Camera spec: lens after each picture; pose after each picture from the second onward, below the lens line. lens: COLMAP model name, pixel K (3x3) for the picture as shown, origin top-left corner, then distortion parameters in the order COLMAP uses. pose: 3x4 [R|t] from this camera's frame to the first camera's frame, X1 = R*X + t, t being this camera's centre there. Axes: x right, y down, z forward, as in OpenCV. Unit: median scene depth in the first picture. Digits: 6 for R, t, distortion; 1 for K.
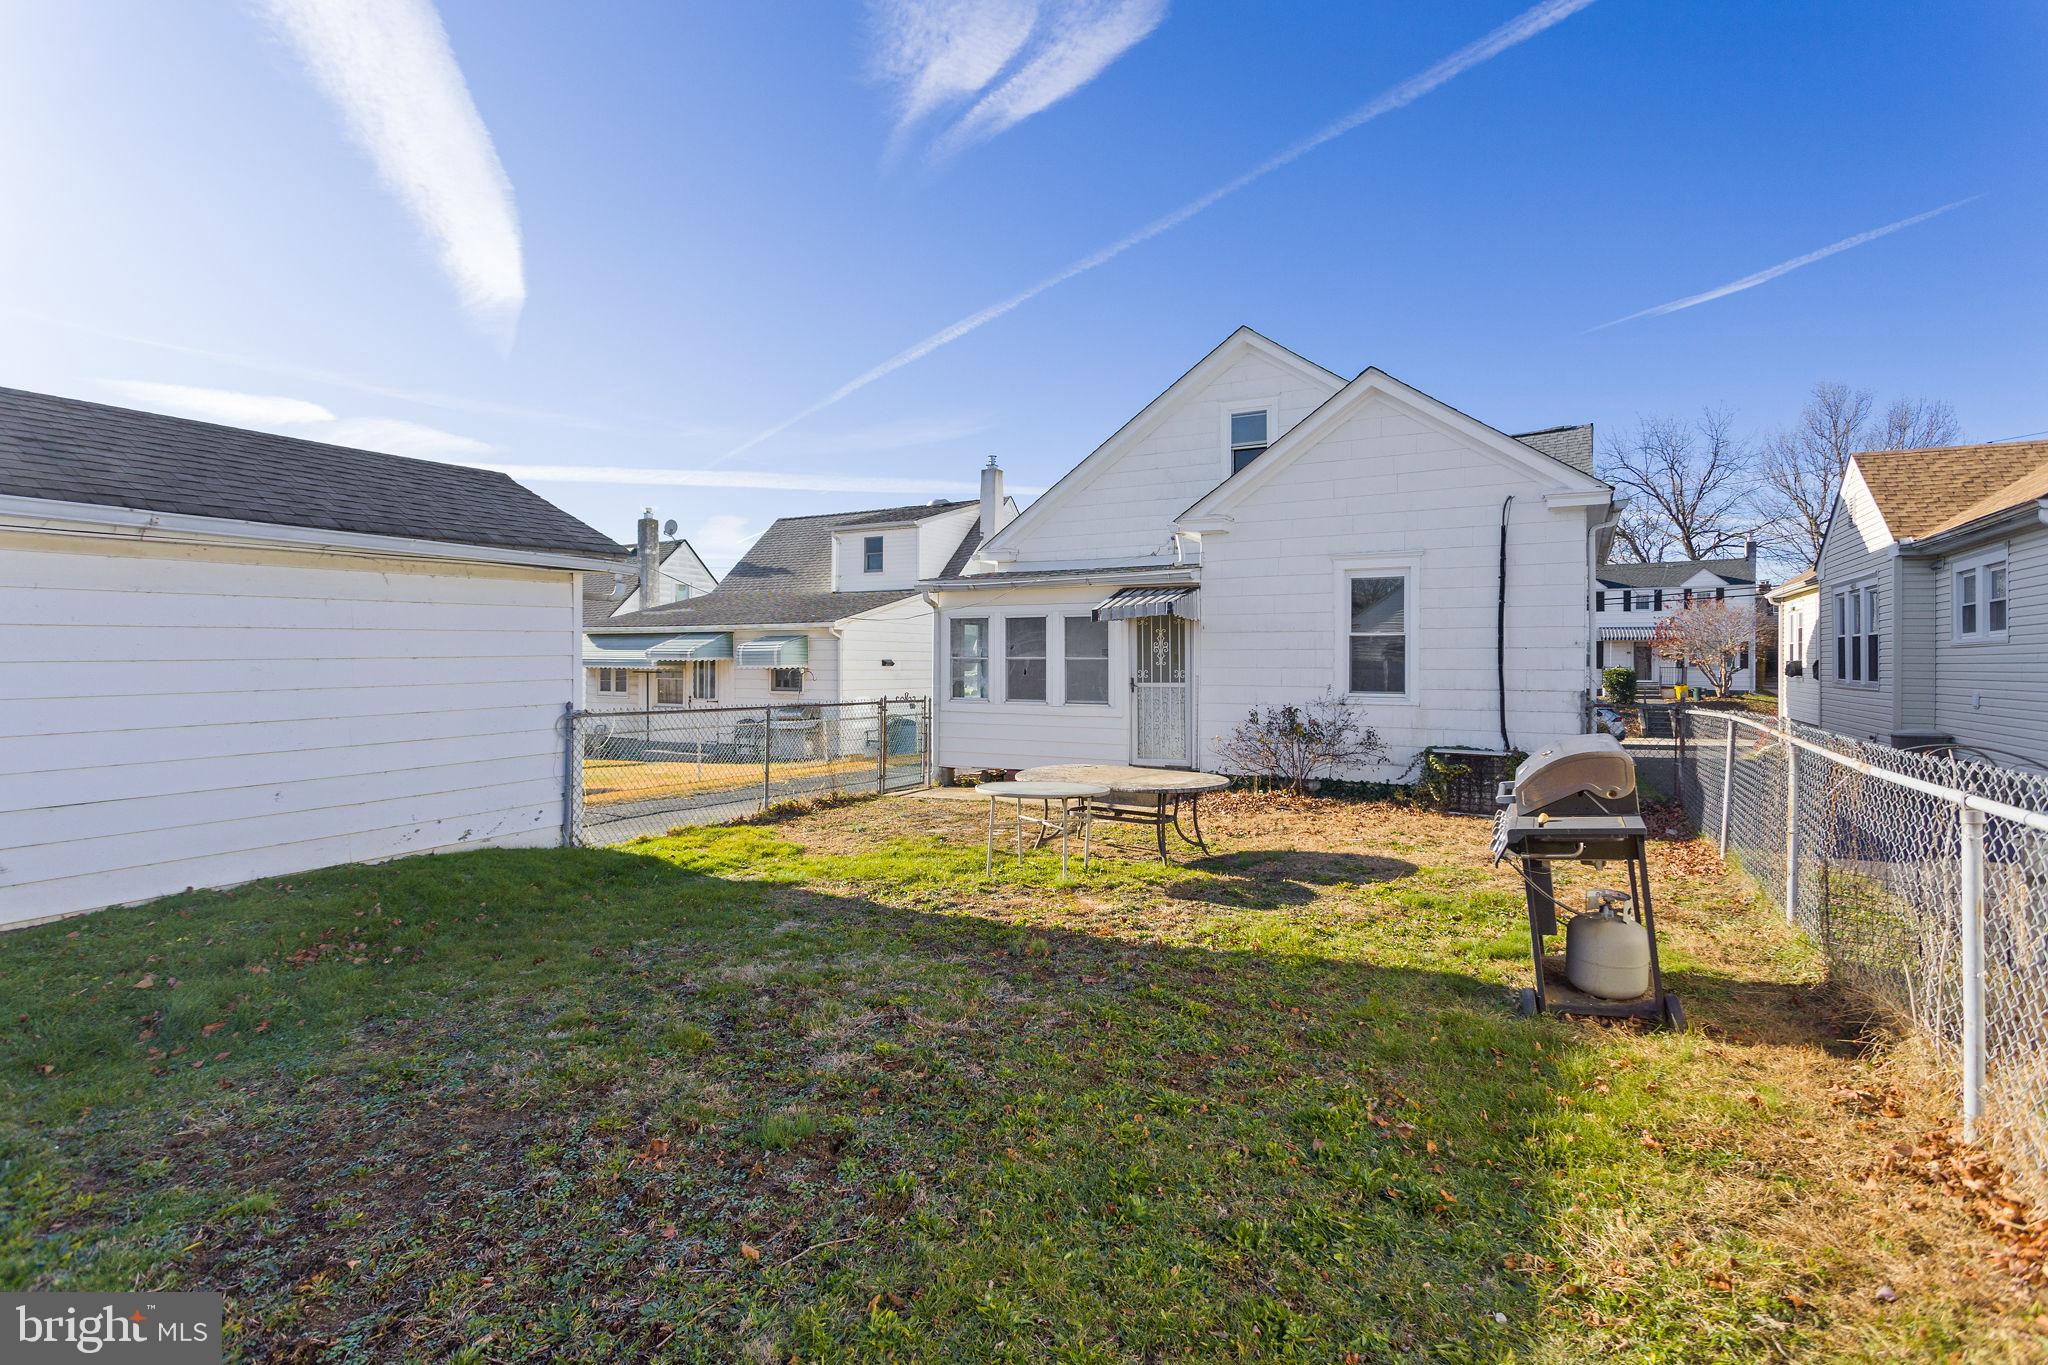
lens RADIAL K [[987.4, 0, 1018.2], [0, 987.4, 669.1], [0, 0, 1]] dist [-0.001417, -0.000312]
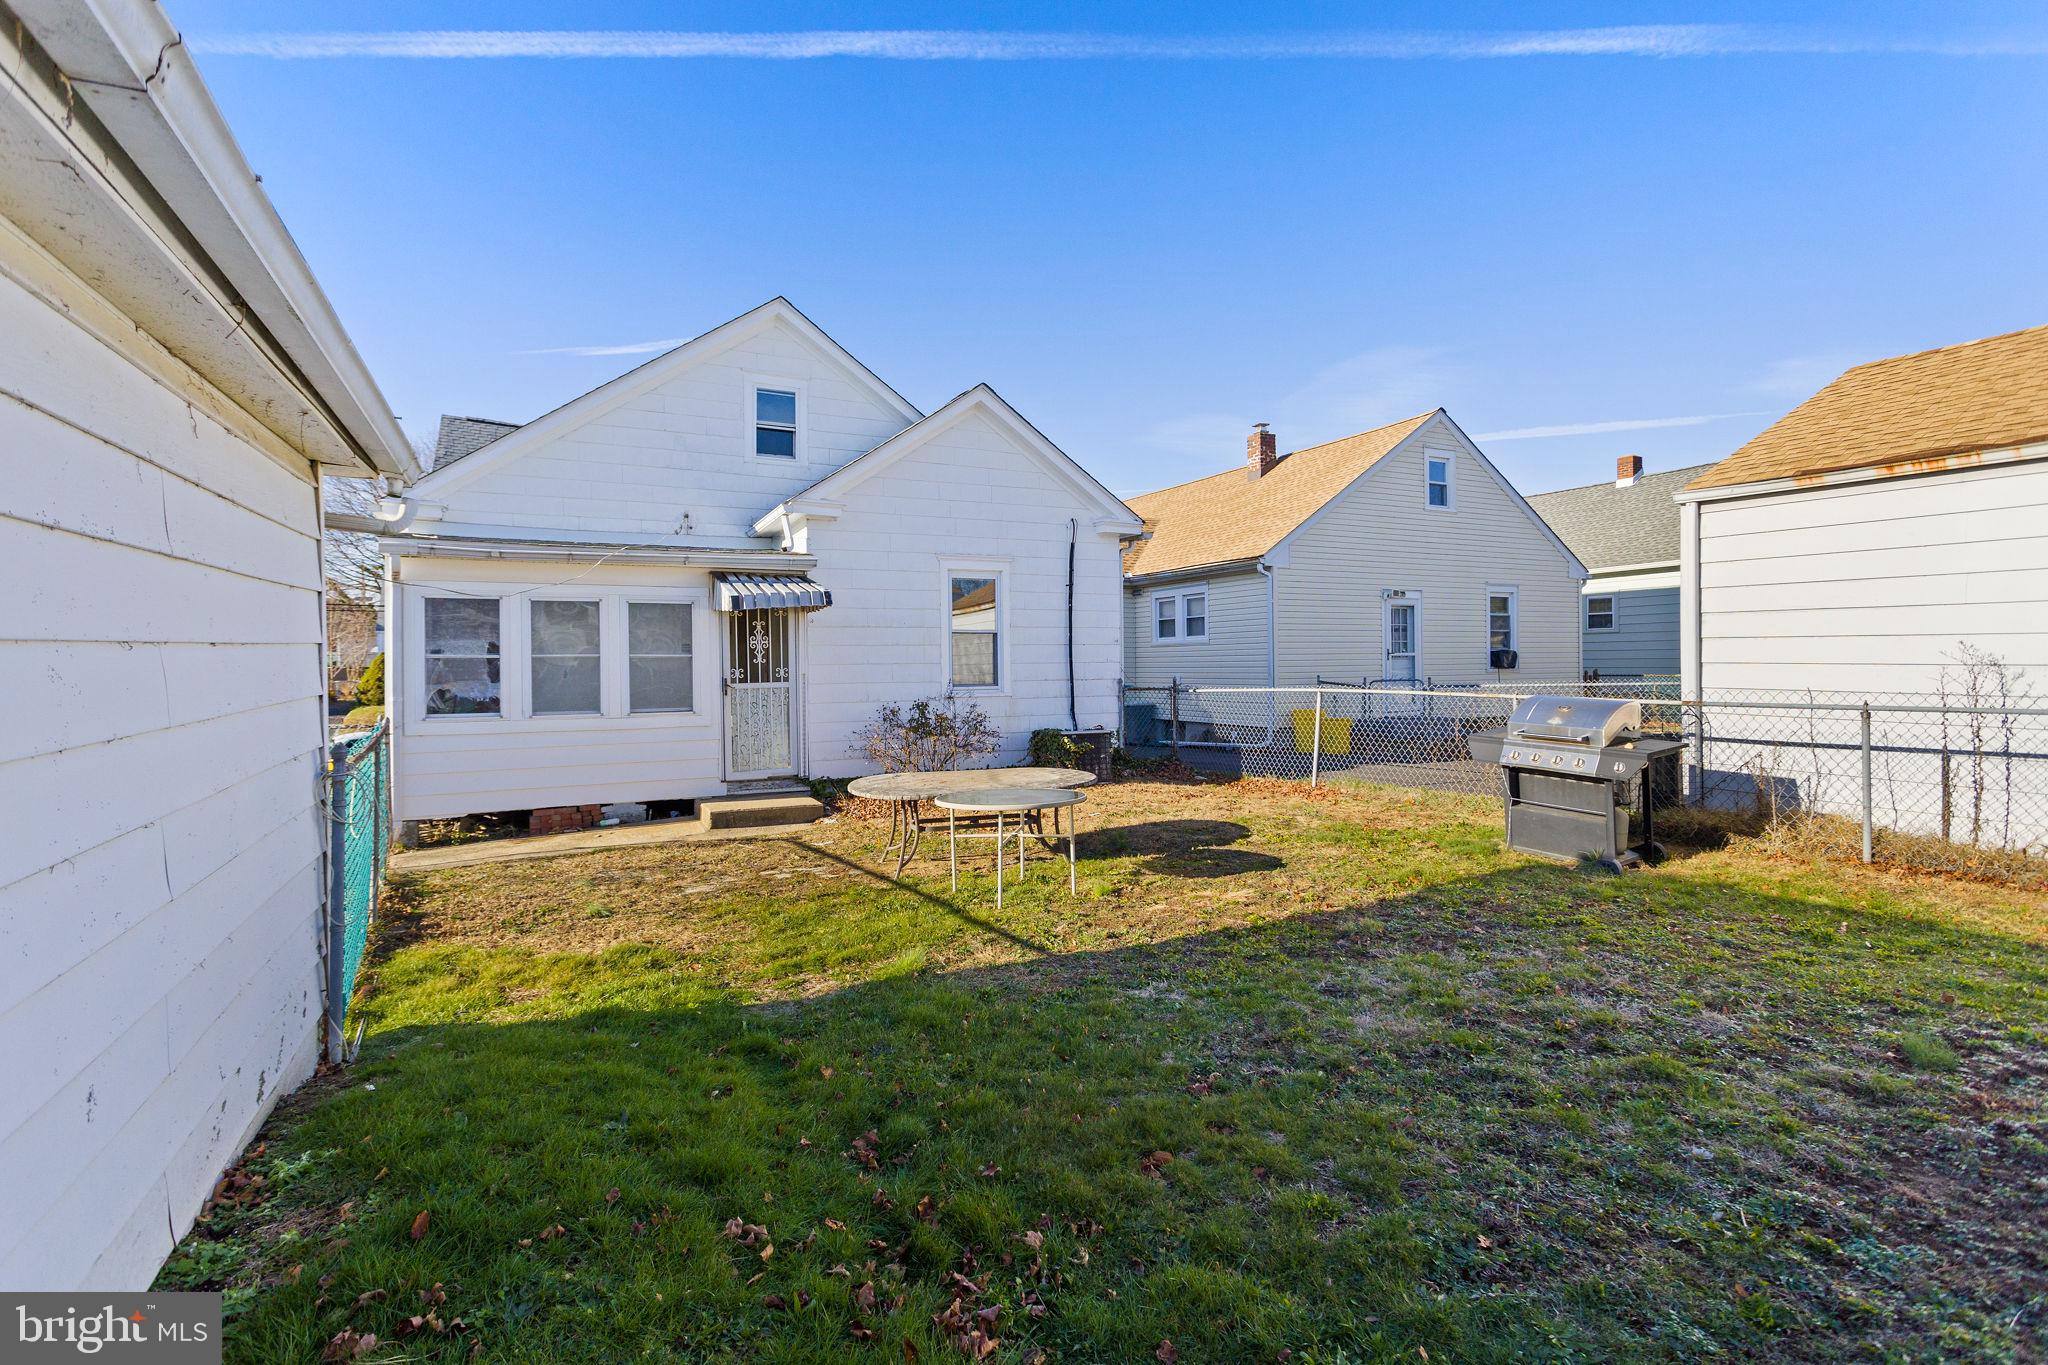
lens RADIAL K [[987.4, 0, 1021.3], [0, 987.4, 672.3], [0, 0, 1]] dist [-0.001417, -0.000312]
pose [[0.538805, -0.016886, 0.842261, -0.460927], [0.018919, 0.999789, 0.007941, 0.001604], [-0.842218, 0.011656, 0.539011, 0.336989]]
